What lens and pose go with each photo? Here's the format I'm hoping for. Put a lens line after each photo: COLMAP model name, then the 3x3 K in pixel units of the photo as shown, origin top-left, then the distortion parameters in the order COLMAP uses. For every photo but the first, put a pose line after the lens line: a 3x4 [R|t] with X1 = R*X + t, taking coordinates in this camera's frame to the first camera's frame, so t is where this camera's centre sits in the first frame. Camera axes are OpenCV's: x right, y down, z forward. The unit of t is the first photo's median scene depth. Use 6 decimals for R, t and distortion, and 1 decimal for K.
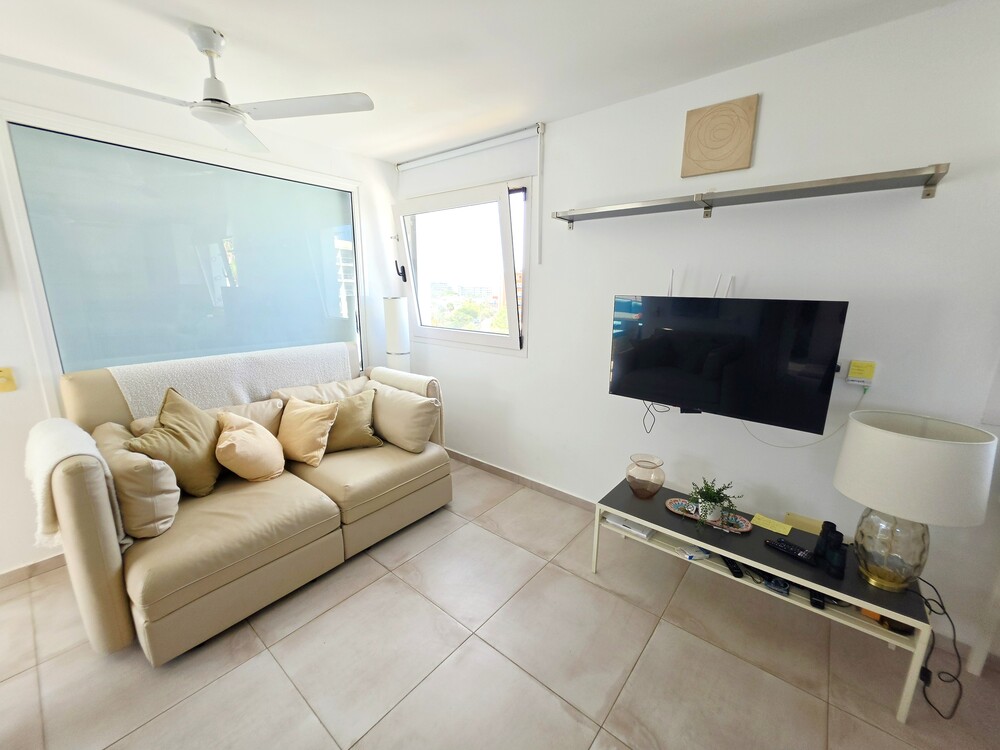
lens RADIAL K [[401.9, 0, 505.3], [0, 401.9, 375.5], [0, 0, 1]] dist [-0.002196, 0.000252]
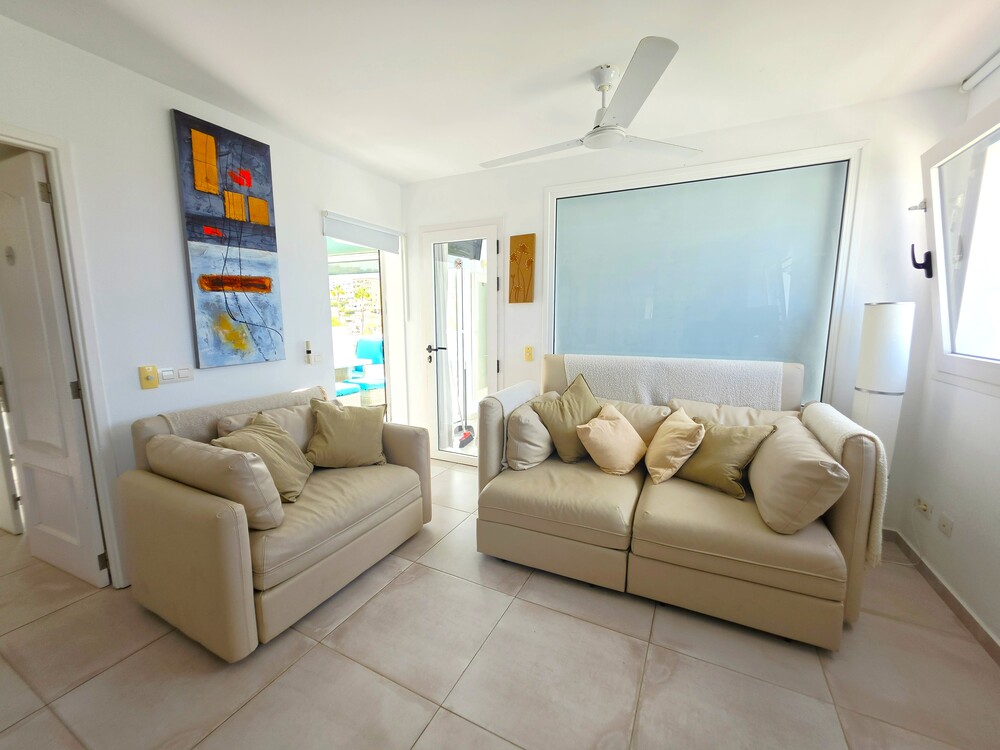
lens RADIAL K [[401.9, 0, 505.3], [0, 401.9, 375.5], [0, 0, 1]] dist [-0.002196, 0.000252]
pose [[0.216142, 0.129558, -0.967728, 0.297944], [-0.204847, 0.975114, 0.084795, -0.019376], [0.954631, 0.179909, 0.237302, 0.408270]]
